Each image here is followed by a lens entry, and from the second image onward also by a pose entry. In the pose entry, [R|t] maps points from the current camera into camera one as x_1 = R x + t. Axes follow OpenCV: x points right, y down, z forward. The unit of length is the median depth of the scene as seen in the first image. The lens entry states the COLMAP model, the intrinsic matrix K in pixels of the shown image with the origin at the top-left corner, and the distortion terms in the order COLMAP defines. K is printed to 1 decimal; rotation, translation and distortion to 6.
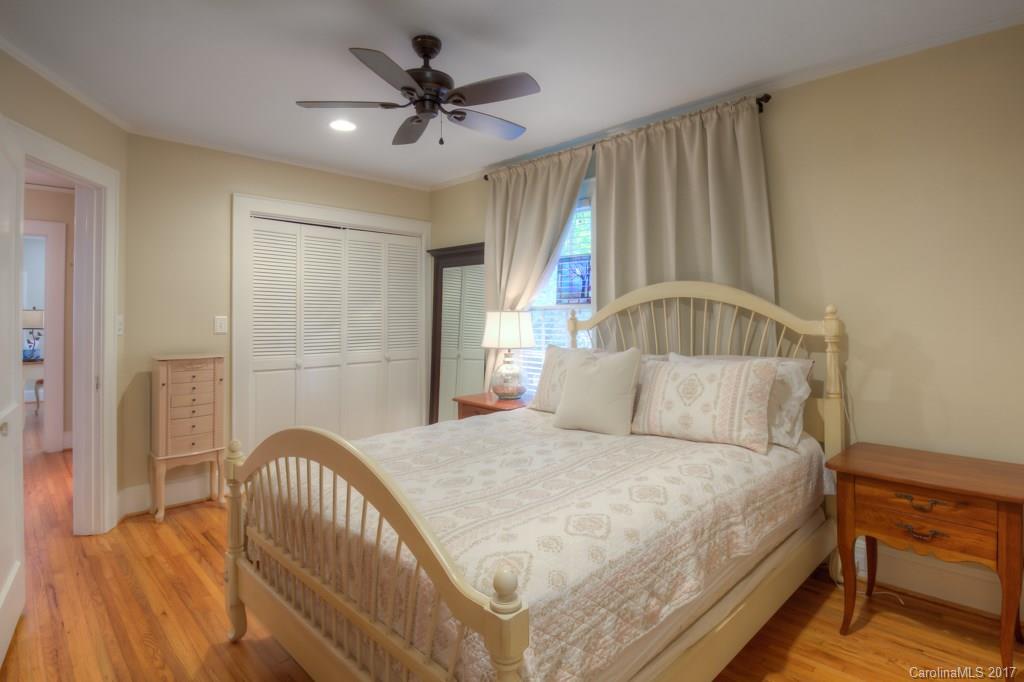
lens RADIAL K [[526.2, 0, 511.4], [0, 526.2, 311.7], [0, 0, 1]] dist [-0.000303, -0.000156]
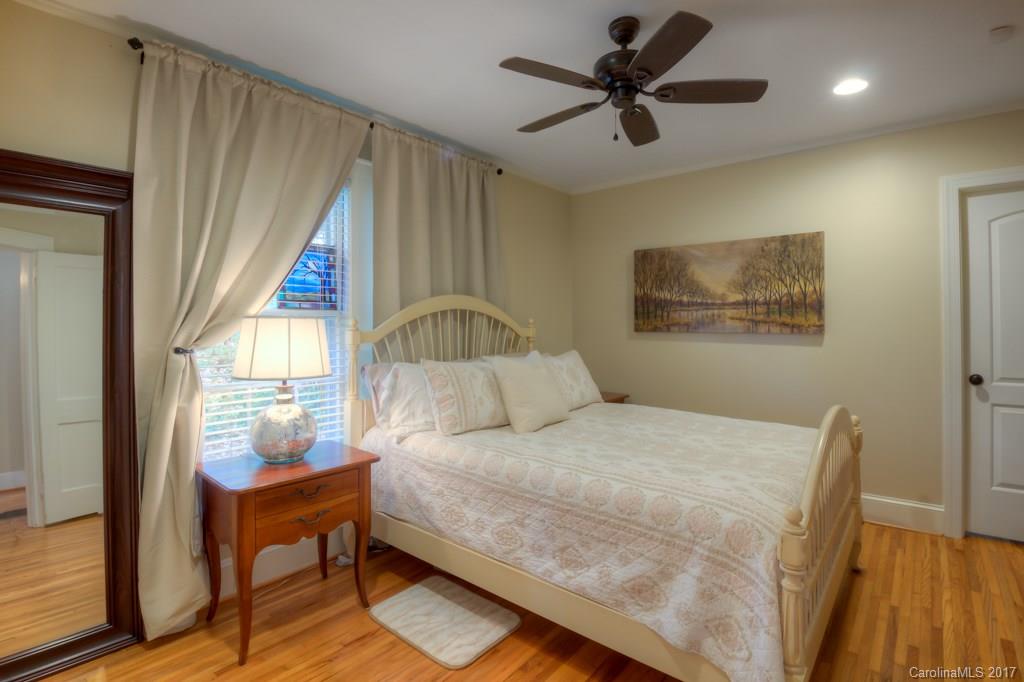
lens RADIAL K [[489.2, 0, 512.3], [0, 489.2, 318.5], [0, 0, 1]] dist [0.001243, -0.014549]
pose [[-0.089032, 0.005282, 0.996015, -0.624721], [-0.004393, 0.999974, -0.005695, 0.001104], [-0.996019, -0.004882, -0.089007, 0.814965]]
